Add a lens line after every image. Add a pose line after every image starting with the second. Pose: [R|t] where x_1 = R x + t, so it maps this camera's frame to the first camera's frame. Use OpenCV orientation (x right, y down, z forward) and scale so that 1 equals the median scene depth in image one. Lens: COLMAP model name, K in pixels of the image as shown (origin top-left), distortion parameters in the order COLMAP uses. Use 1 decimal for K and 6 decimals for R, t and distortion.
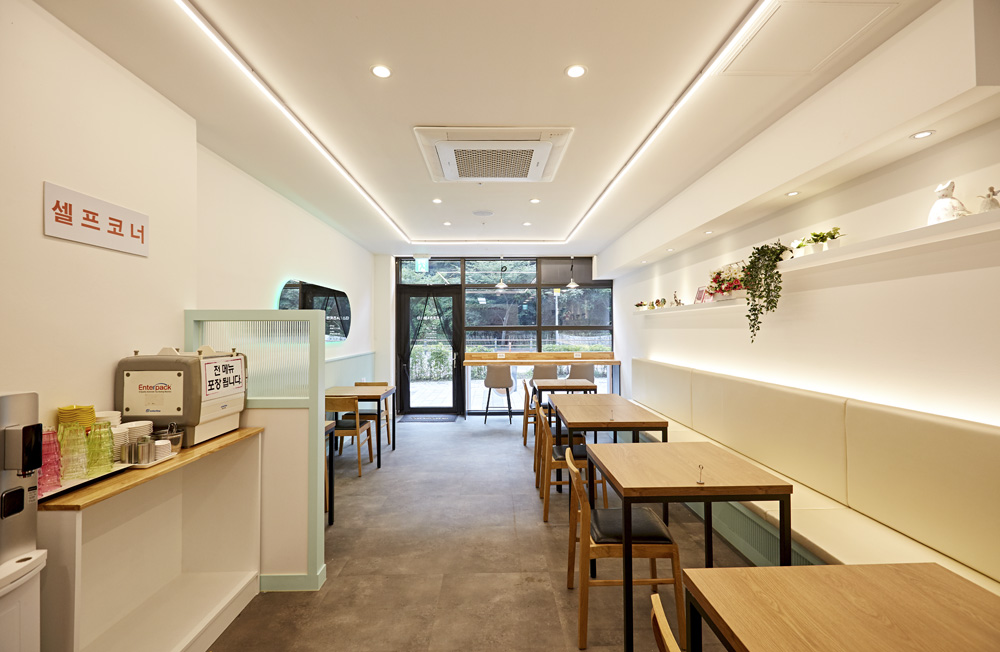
lens RADIAL K [[438.4, 0, 501.8], [0, 438.4, 322.8], [0, 0, 1]] dist [-0.001004, -0.000394]
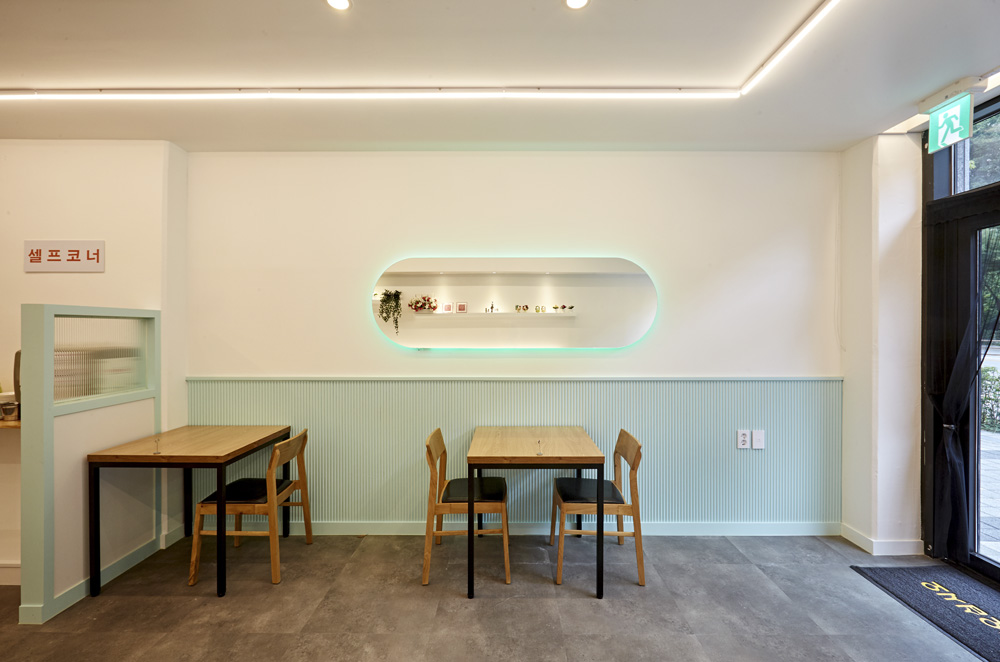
lens RADIAL K [[437.8, 0, 505.8], [0, 437.8, 333.4], [0, 0, 1]] dist [-0.002398, 0.000623]
pose [[-0.023552, 0.005645, -0.999707, 0.327930], [0.016359, 0.999852, 0.005260, 0.032431], [0.999589, -0.016230, -0.023640, 1.539832]]
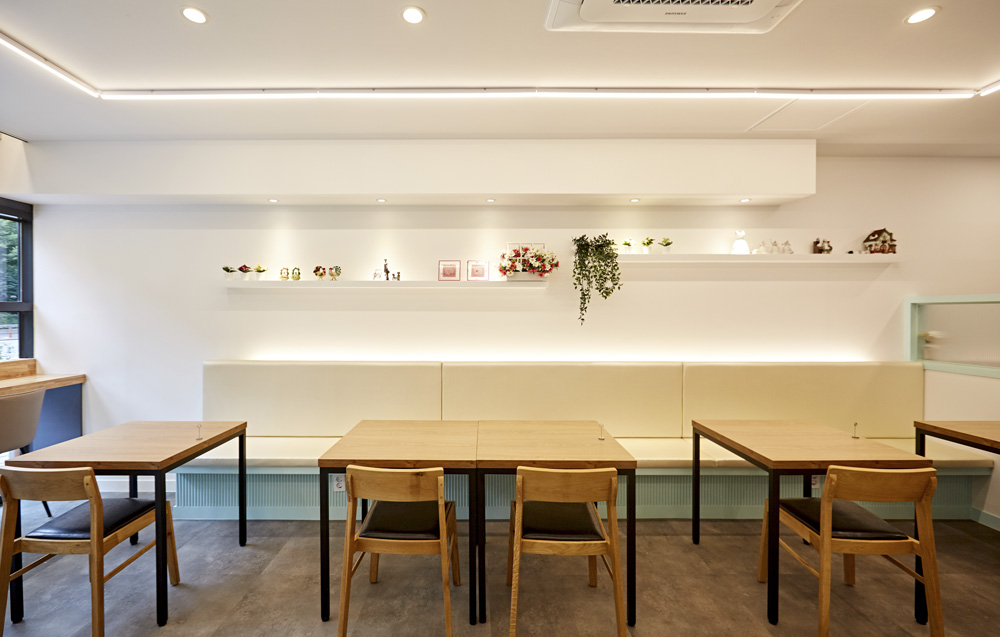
lens RADIAL K [[438.4, 0, 497.3], [0, 438.4, 313.4], [0, 0, 1]] dist [-0.001004, -0.000394]
pose [[0.023630, -0.021845, 0.999482, -0.487502], [-0.018789, 0.999575, 0.022291, -0.003182], [-0.999544, -0.019306, 0.023209, 1.179577]]
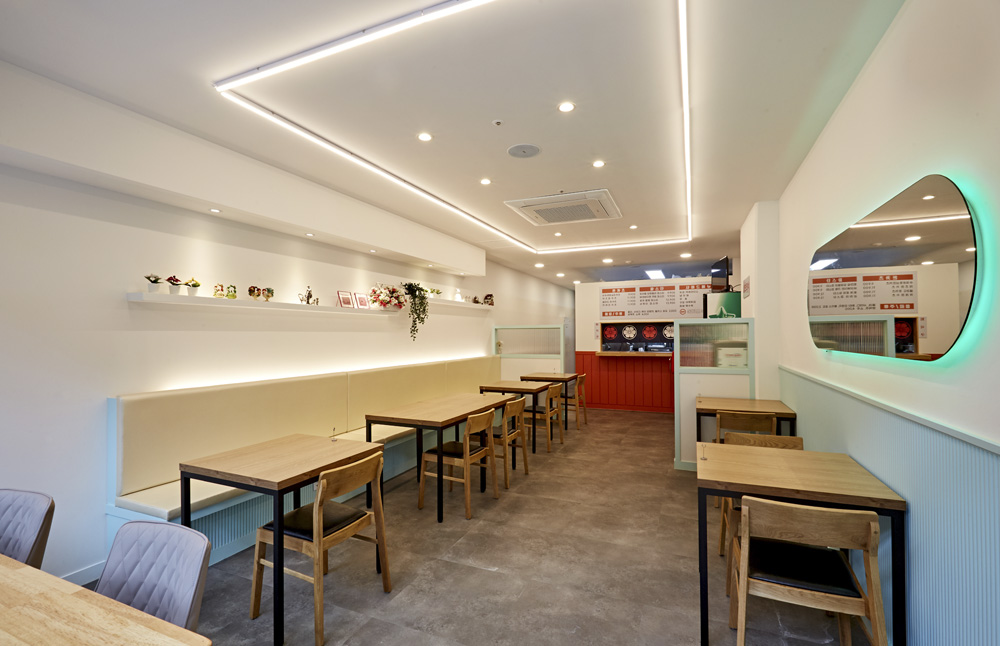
lens RADIAL K [[438.4, 0, 500.7], [0, 438.4, 323.7], [0, 0, 1]] dist [-0.001004, -0.000394]
pose [[-0.907777, 0.019818, 0.418984, -0.418137], [0.002419, 0.999114, -0.042018, 0.052018], [-0.419446, -0.037129, -0.907021, 2.370248]]
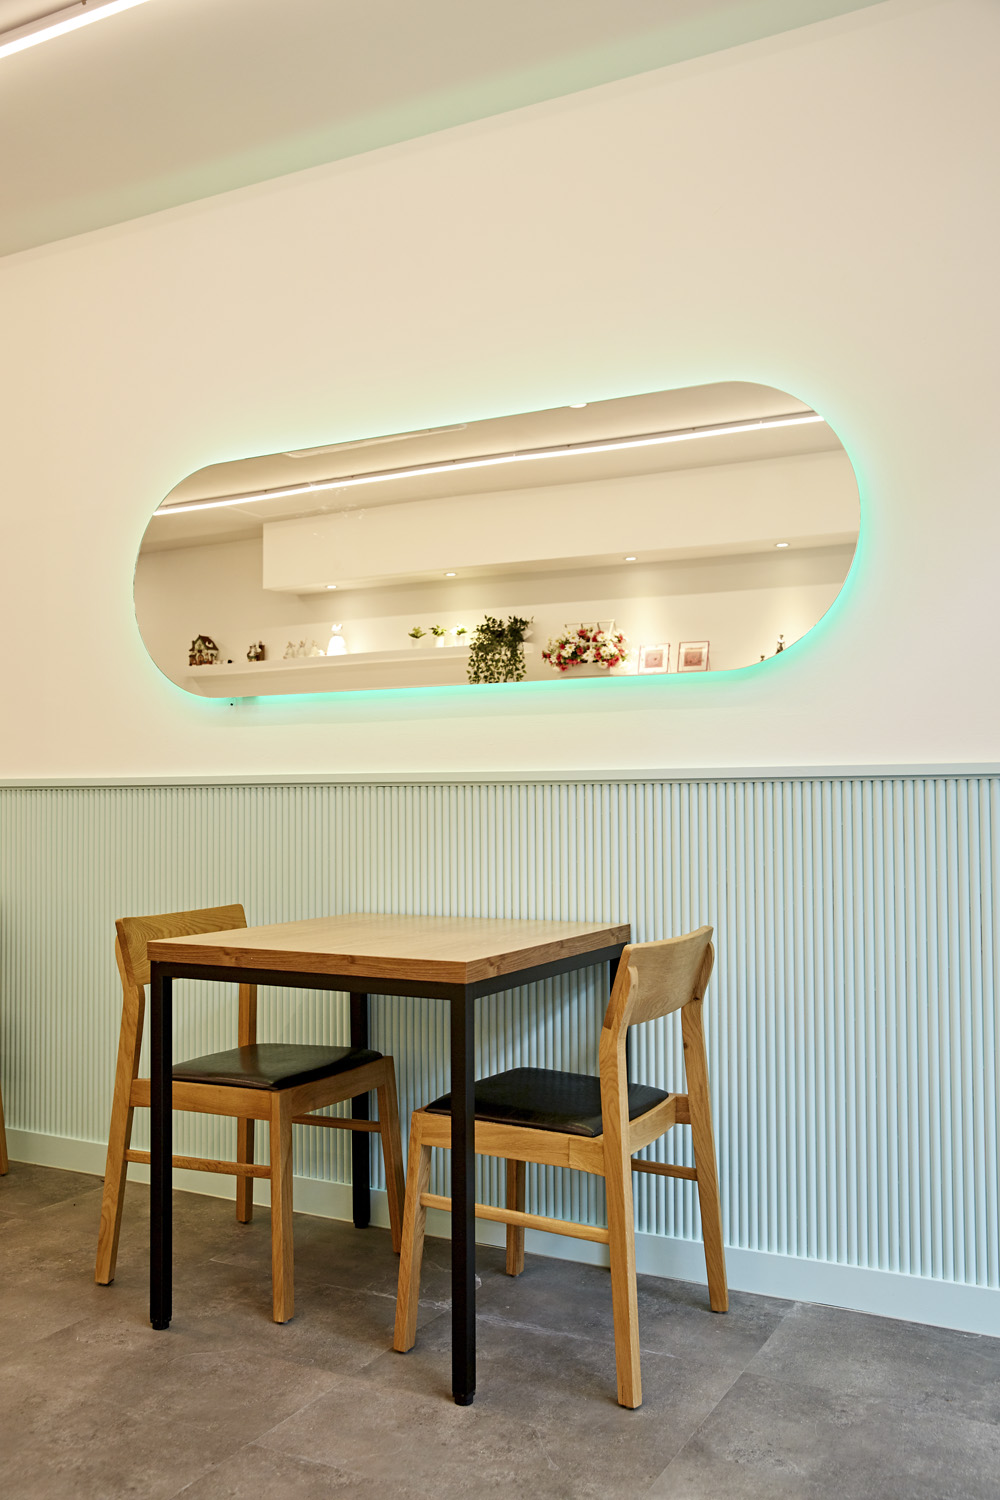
lens RADIAL K [[1300.4, 0, 476.1], [0, 1300.4, 784.3], [0, 0, 1]] dist [0.003911, 0.010170]
pose [[-0.503632, -0.006326, -0.863895, 0.194607], [0.024238, 0.999476, -0.021449, 0.166542], [0.863578, -0.031741, -0.503215, 2.042666]]
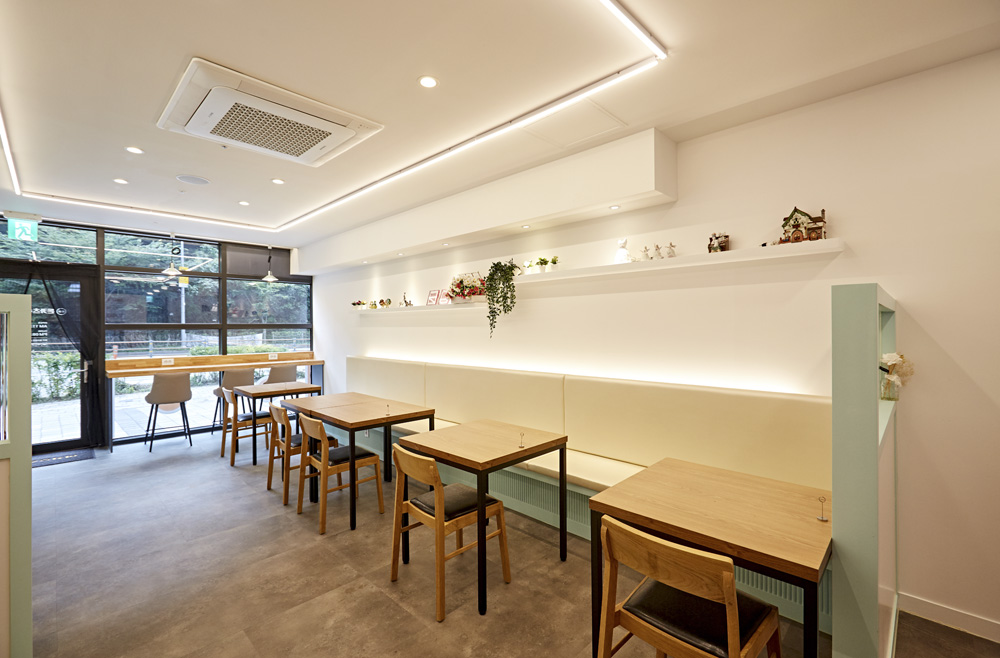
lens RADIAL K [[437.8, 0, 498.1], [0, 437.8, 325.5], [0, 0, 1]] dist [-0.002398, 0.000623]
pose [[0.714642, 0.003558, 0.699481, -0.297076], [-0.009719, 0.999941, 0.004844, 0.003190], [-0.699423, -0.010260, 0.714634, 0.083737]]
